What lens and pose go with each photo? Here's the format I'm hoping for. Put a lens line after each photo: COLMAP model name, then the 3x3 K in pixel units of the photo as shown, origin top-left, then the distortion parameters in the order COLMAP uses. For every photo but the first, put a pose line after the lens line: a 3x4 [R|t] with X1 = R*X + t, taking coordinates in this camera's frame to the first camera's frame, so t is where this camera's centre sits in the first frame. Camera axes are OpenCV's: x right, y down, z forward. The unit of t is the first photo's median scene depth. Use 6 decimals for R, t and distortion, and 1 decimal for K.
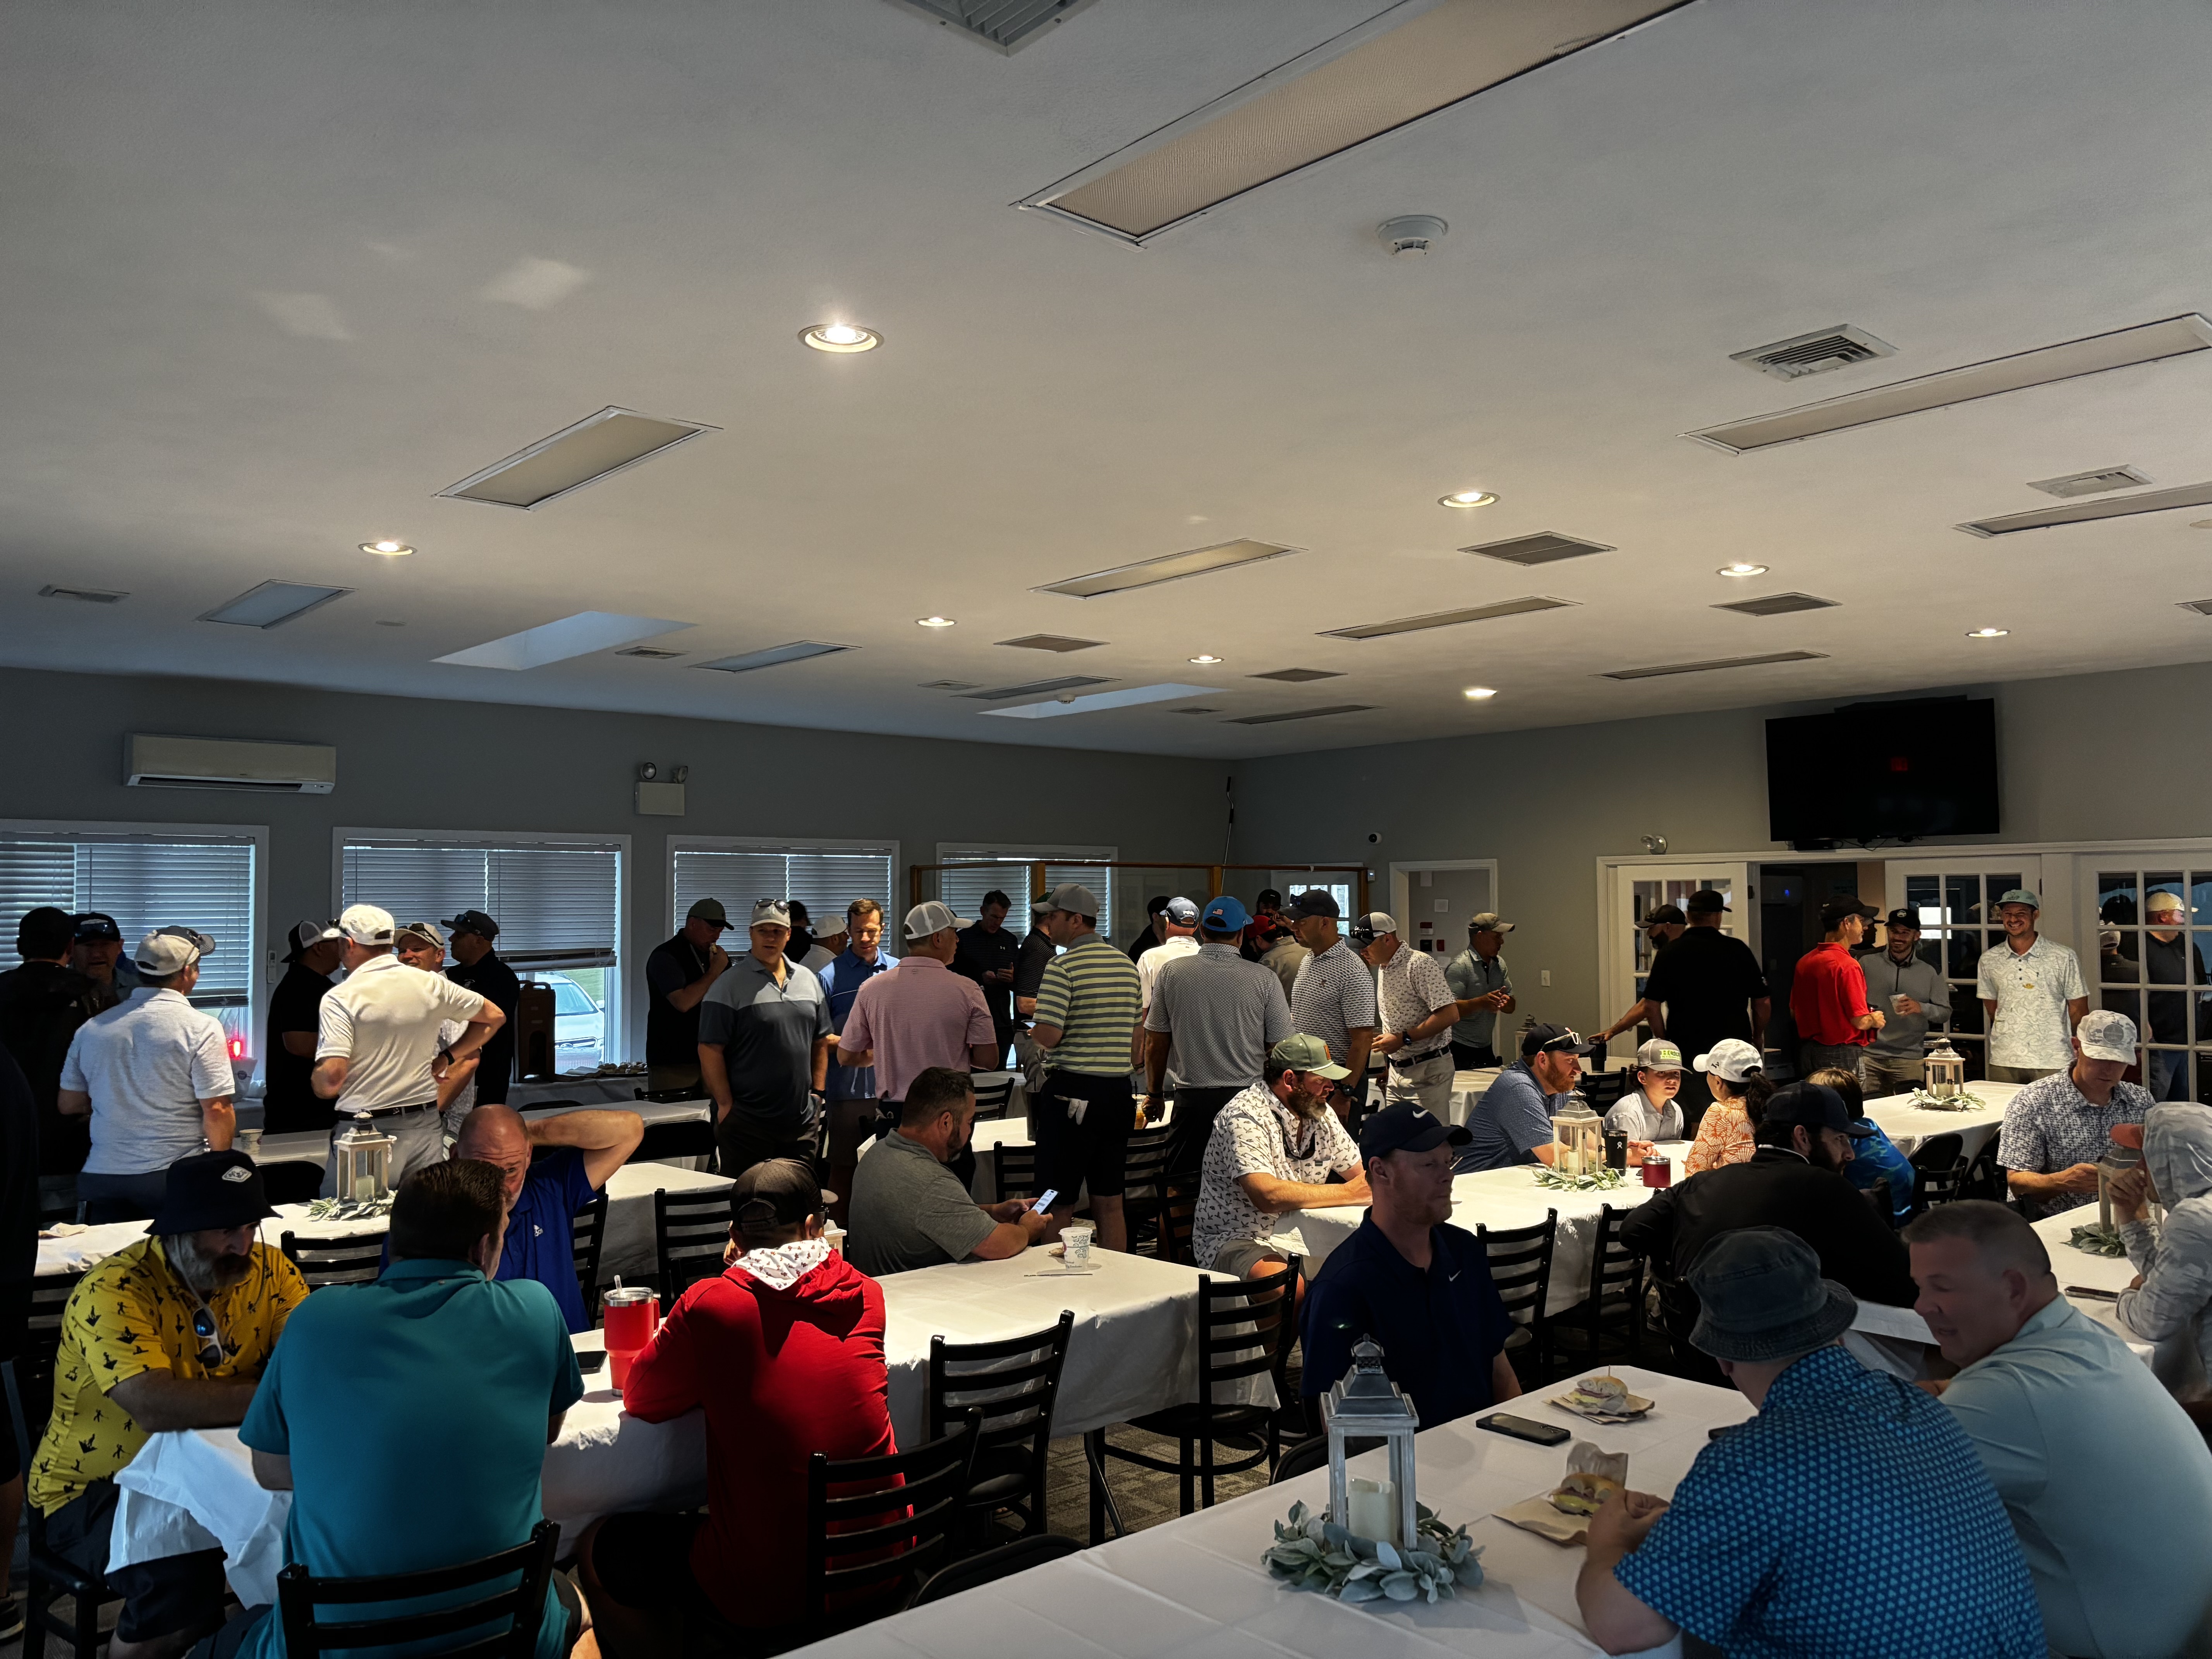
lens RADIAL K [[1674.8, 0, 1100.9], [0, 1674.8, 841.2], [0, 0, 1]] dist [0.051283, -0.001075]
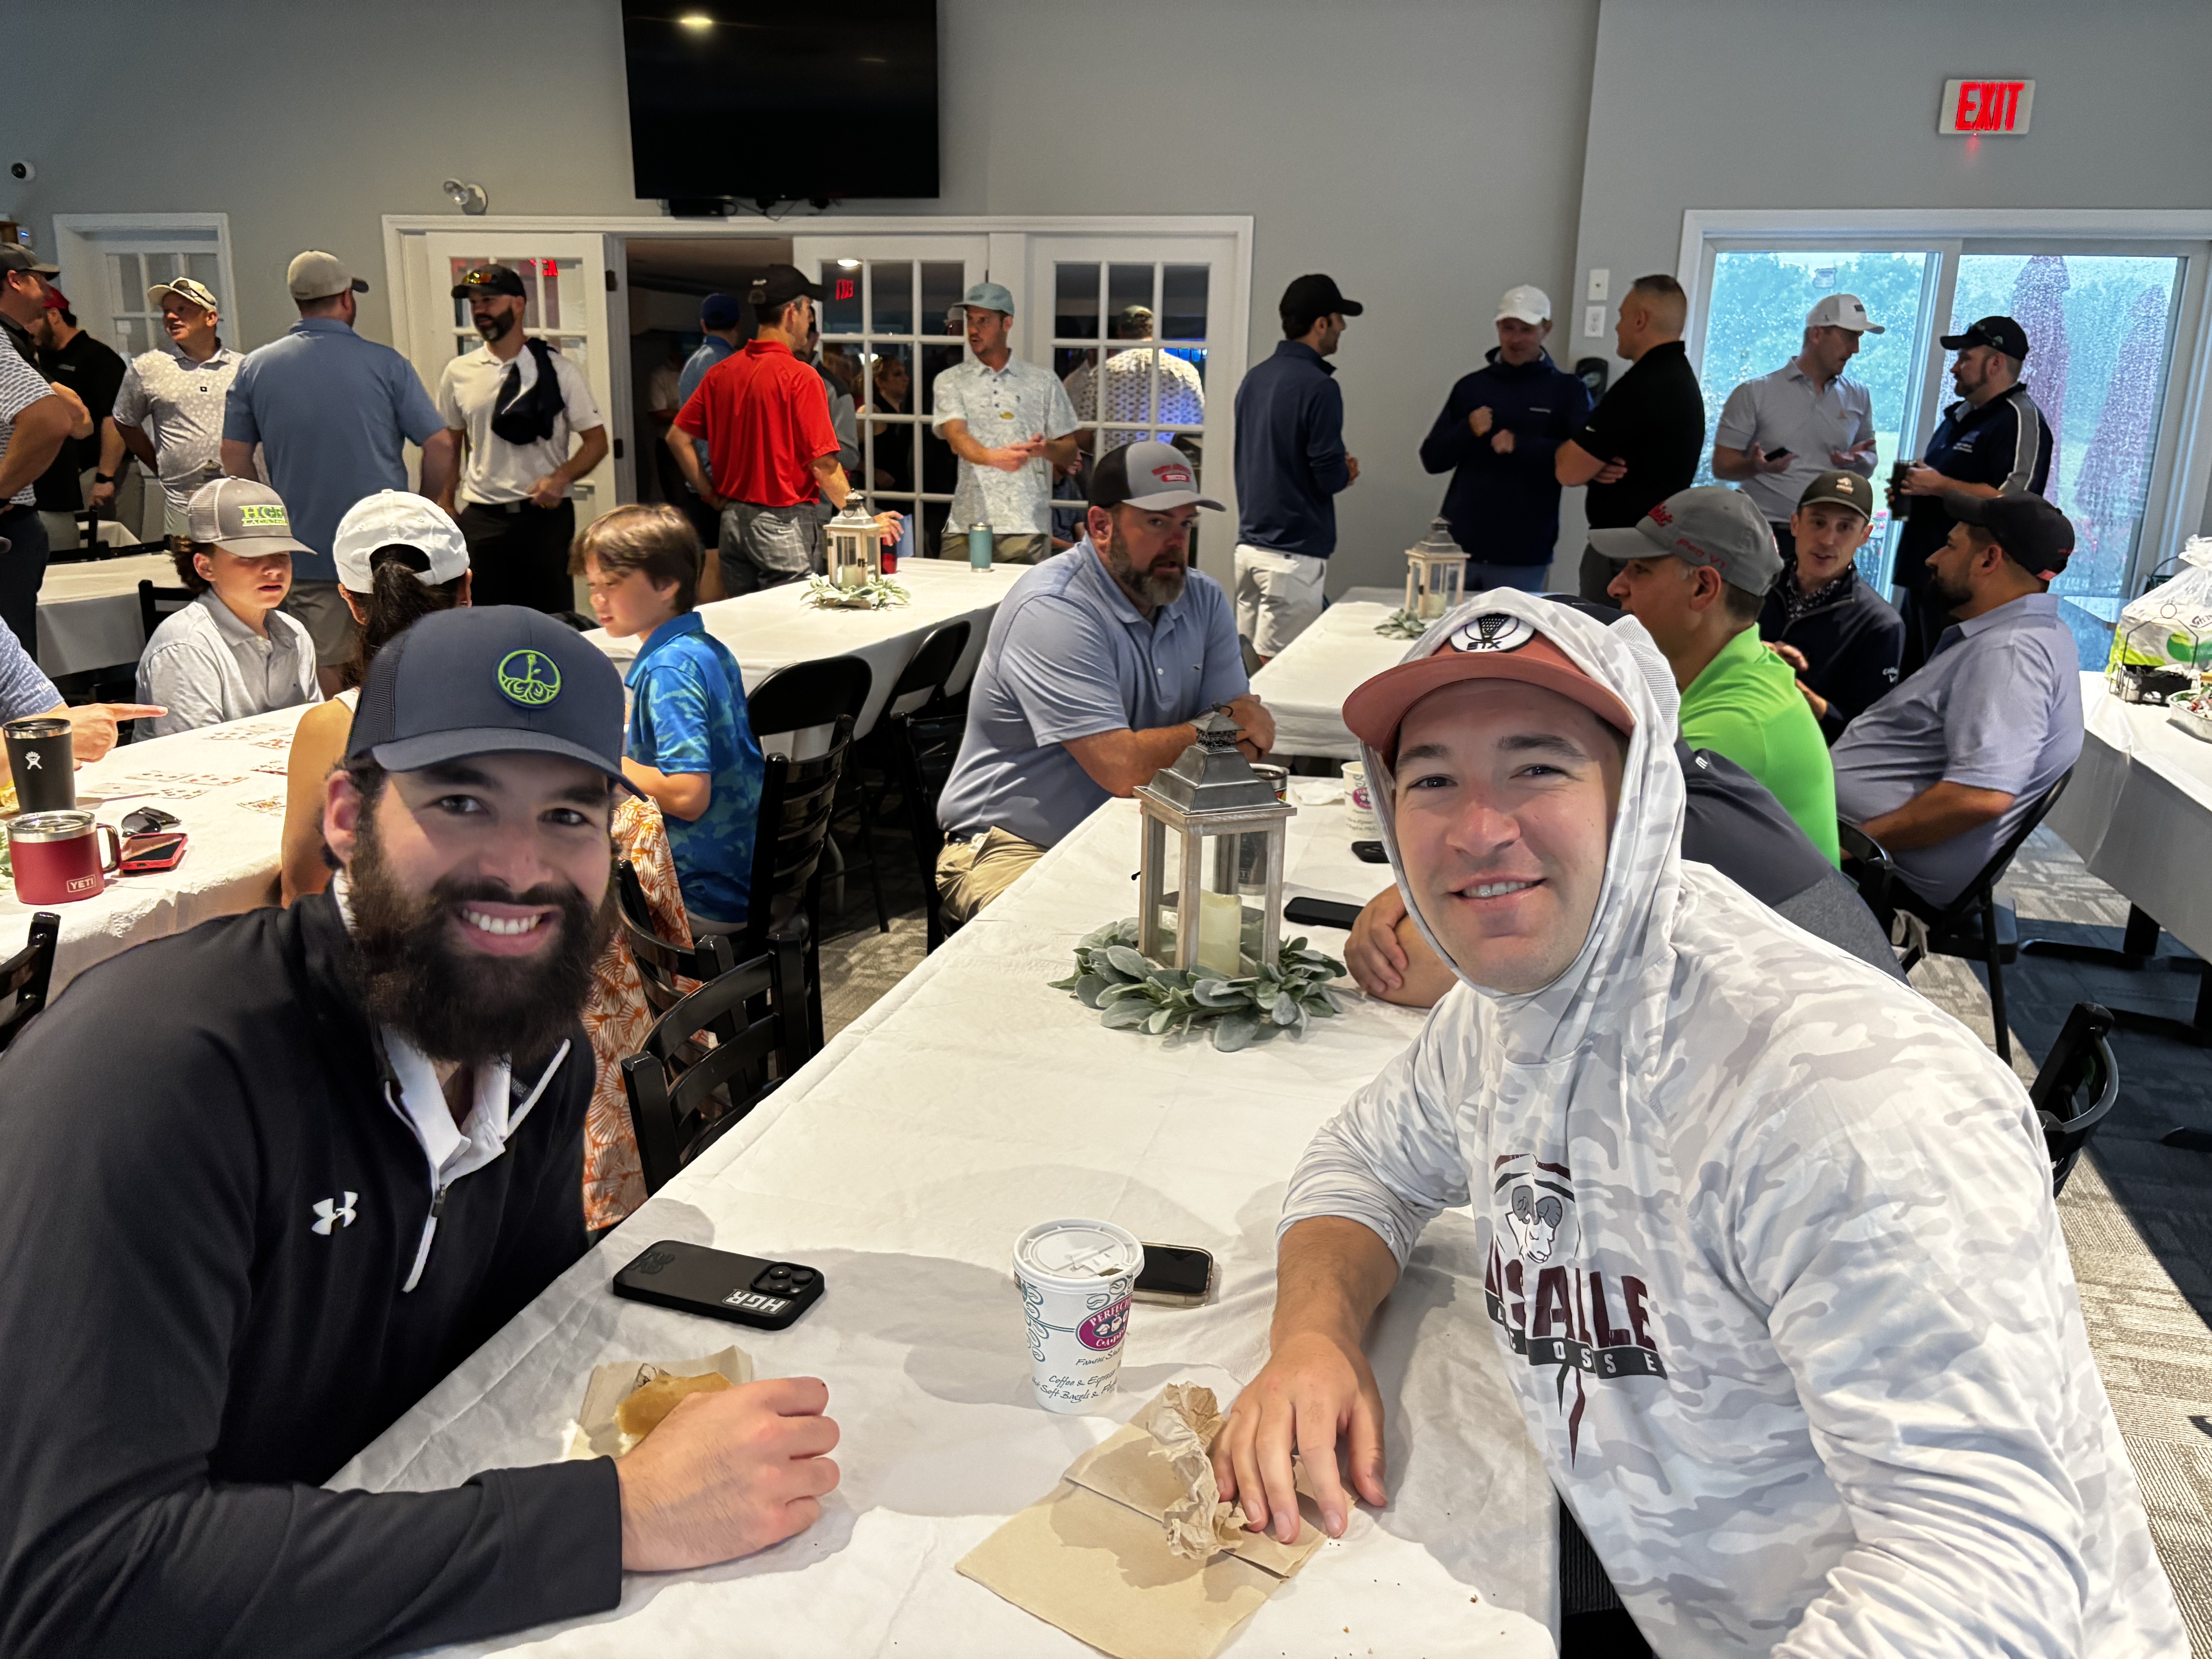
lens RADIAL K [[1674.8, 0, 1107.9], [0, 1674.8, 835.0], [0, 0, 1]] dist [0.051283, -0.001075]
pose [[0.833812, -0.109476, 0.541084, 0.187892], [-0.054182, 0.959179, 0.277562, 0.049992], [-0.549383, -0.260751, 0.793843, 0.353173]]
